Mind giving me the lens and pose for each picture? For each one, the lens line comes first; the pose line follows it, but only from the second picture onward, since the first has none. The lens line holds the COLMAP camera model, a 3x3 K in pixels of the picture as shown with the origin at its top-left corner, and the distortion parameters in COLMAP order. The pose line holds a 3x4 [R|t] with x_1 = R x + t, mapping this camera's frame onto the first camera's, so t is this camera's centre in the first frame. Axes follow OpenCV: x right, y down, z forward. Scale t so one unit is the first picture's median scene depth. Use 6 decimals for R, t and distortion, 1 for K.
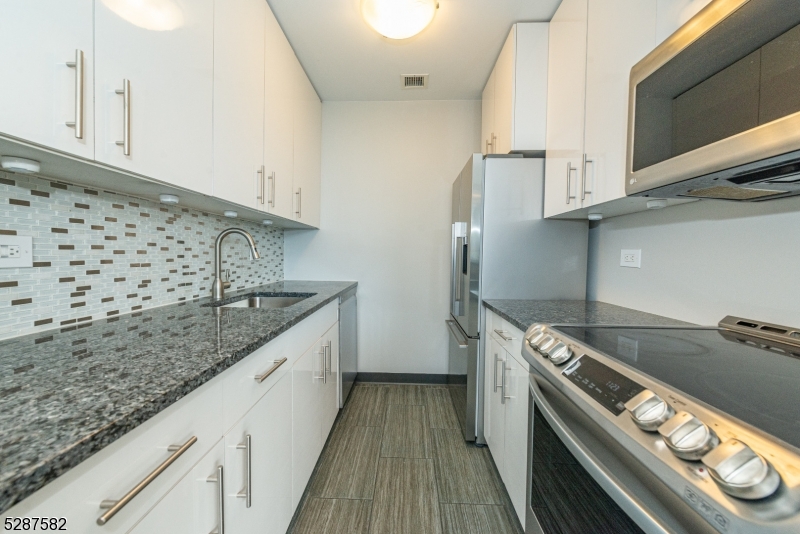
lens RADIAL K [[320.9, 0, 395.0], [0, 320.9, 263.0], [0, 0, 1]] dist [-0.000676, -0.000483]
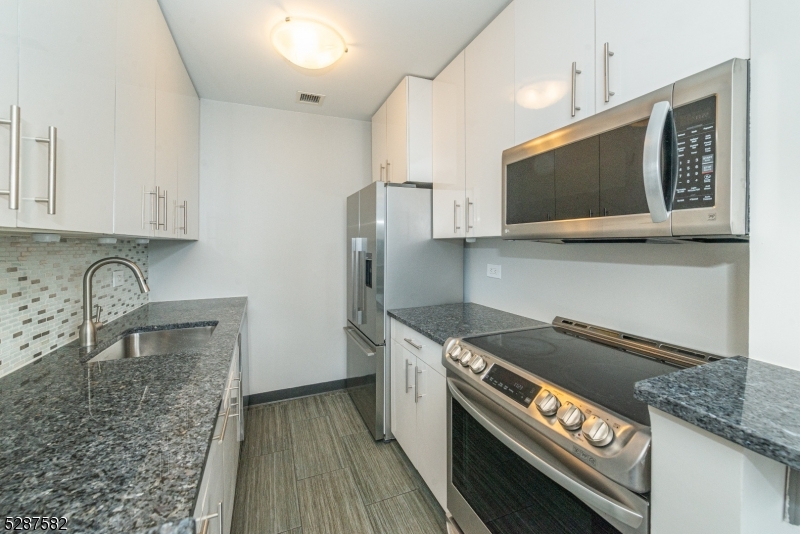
lens RADIAL K [[326.8, 0, 399.2], [0, 326.8, 244.1], [0, 0, 1]] dist [-0.000178, -0.001065]
pose [[0.910292, -0.019054, 0.413528, -0.178411], [0.029696, 0.999372, -0.019322, -0.106229], [-0.412901, 0.029869, 0.910286, -0.077838]]
